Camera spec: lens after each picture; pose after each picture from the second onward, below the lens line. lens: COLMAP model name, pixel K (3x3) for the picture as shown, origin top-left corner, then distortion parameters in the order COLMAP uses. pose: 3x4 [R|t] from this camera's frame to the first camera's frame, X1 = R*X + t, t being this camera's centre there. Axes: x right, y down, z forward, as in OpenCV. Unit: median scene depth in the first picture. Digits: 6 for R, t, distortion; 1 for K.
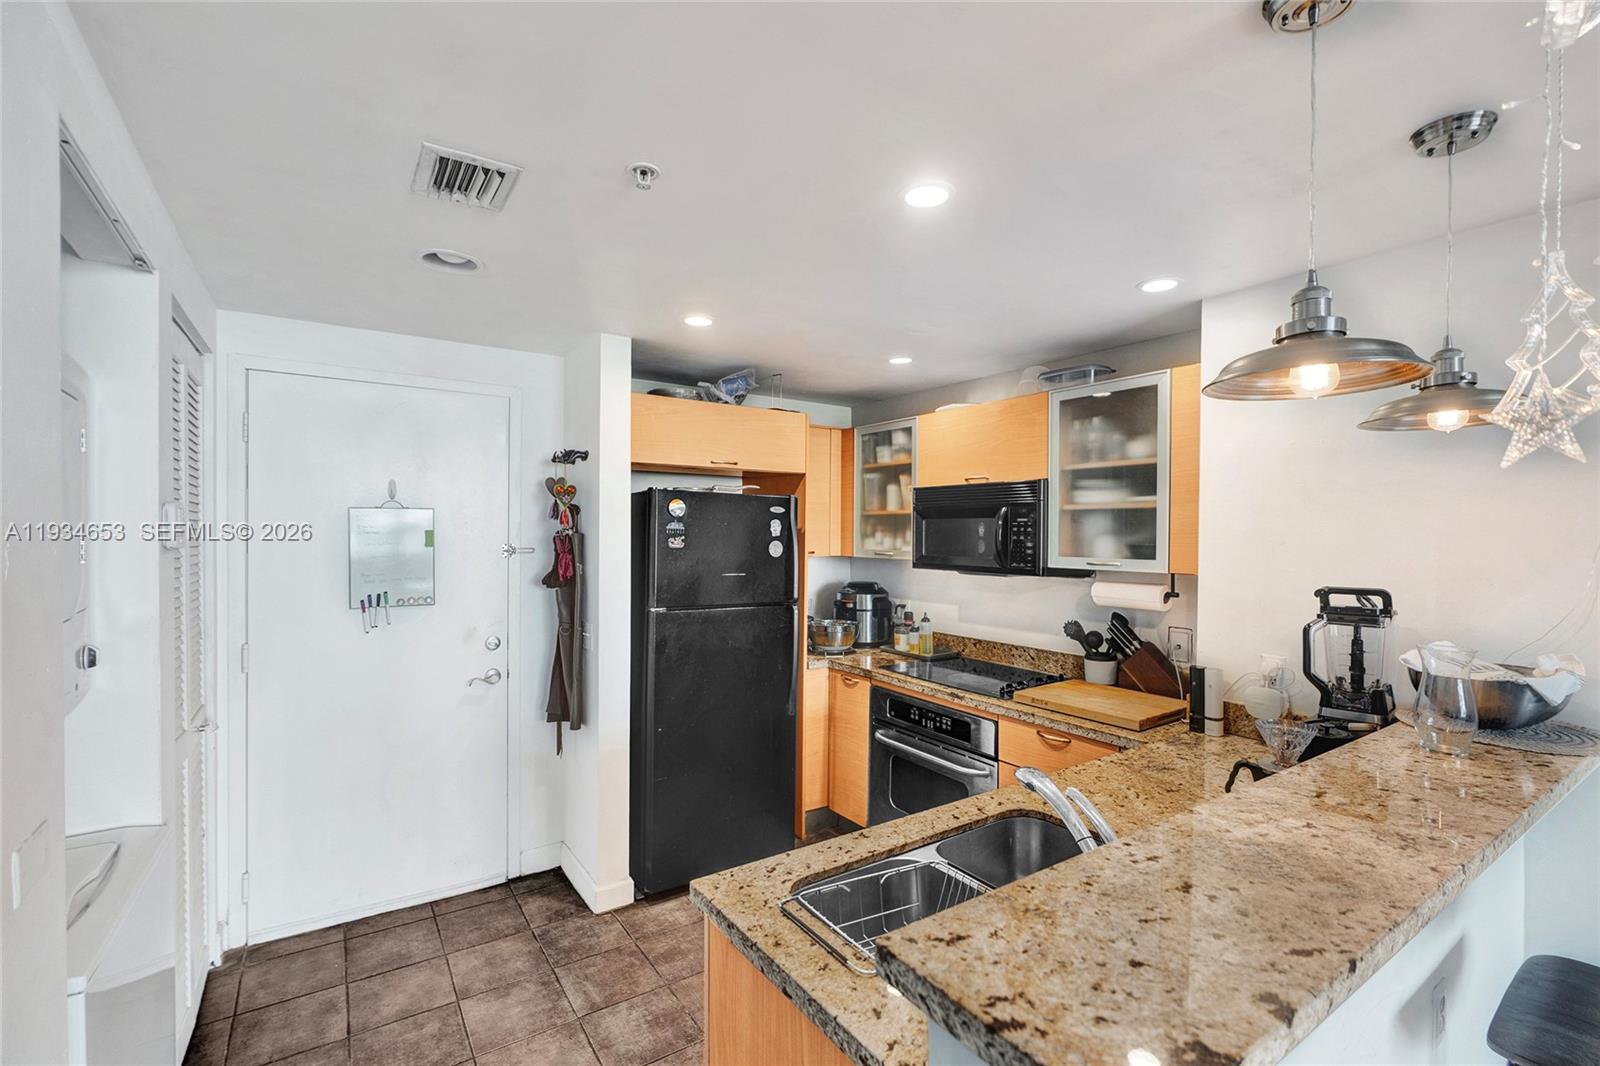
lens RADIAL K [[712.5, 0, 809.6], [0, 712.5, 533.7], [0, 0, 1]] dist [-0.009066, -0.000281]
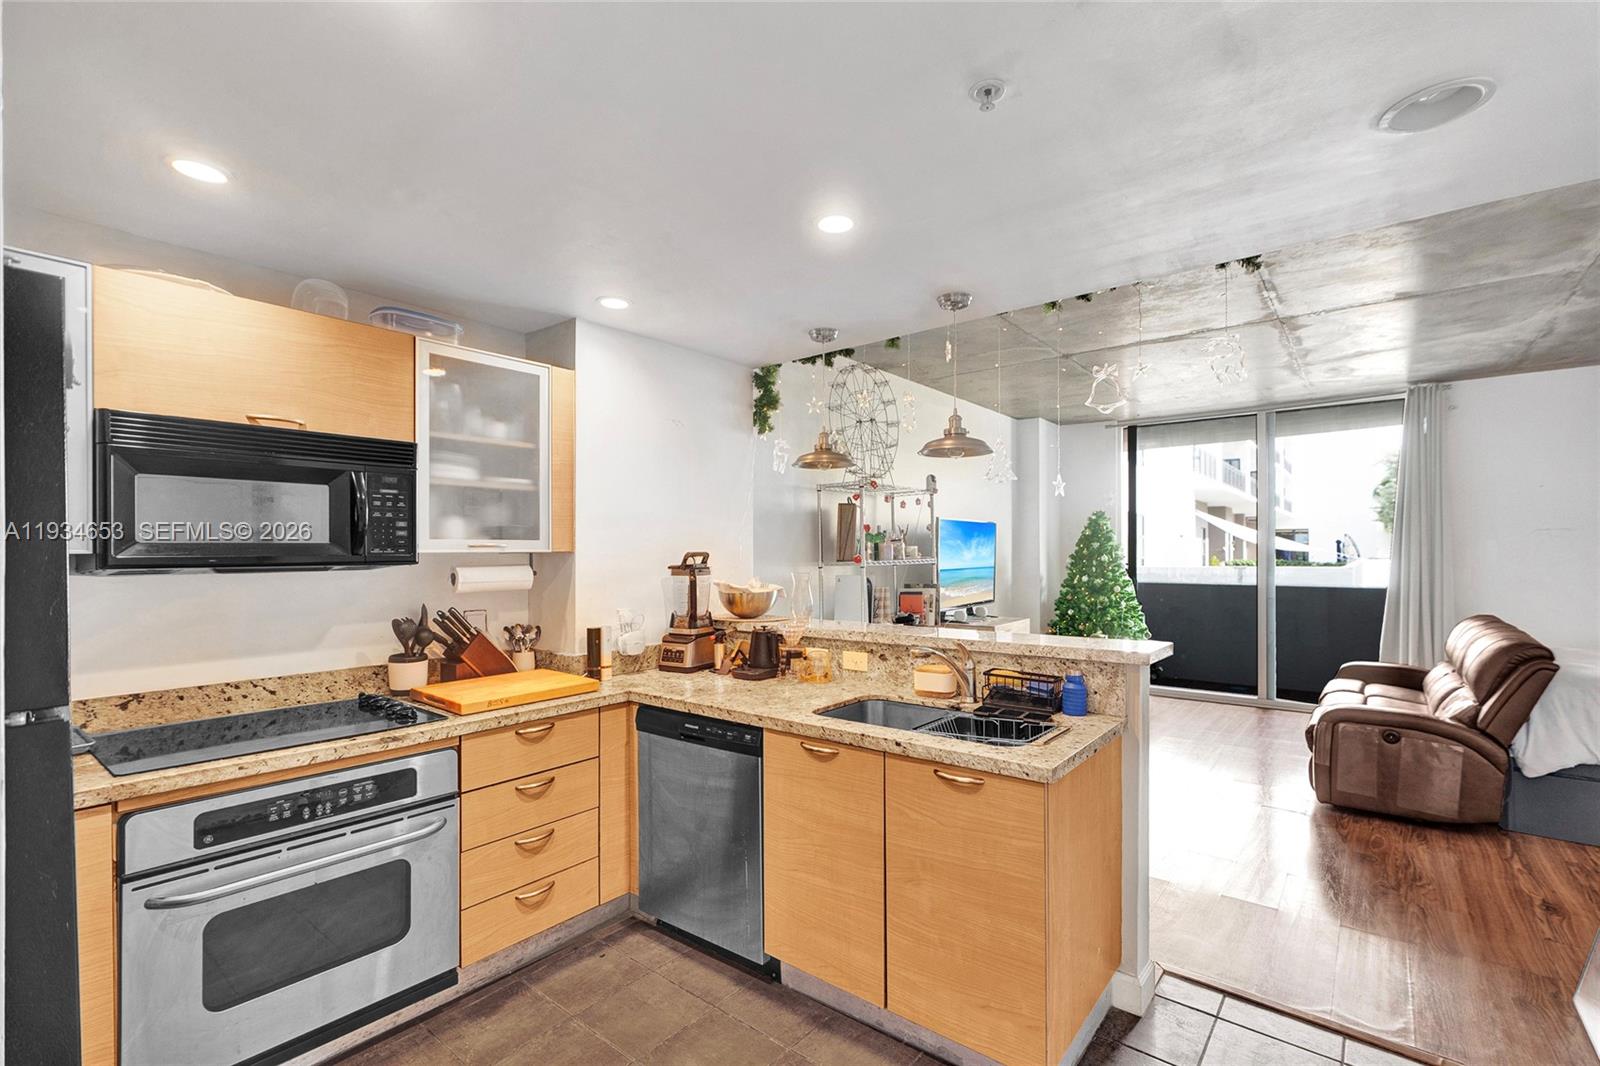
lens RADIAL K [[712.5, 0, 808.2], [0, 712.5, 547.0], [0, 0, 1]] dist [-0.009066, -0.000281]
pose [[-0.289966, -0.001308, 0.957036, -0.634942], [0.004708, 0.999985, 0.002793, 0.045325], [-0.957025, 0.005316, -0.289956, 0.902445]]
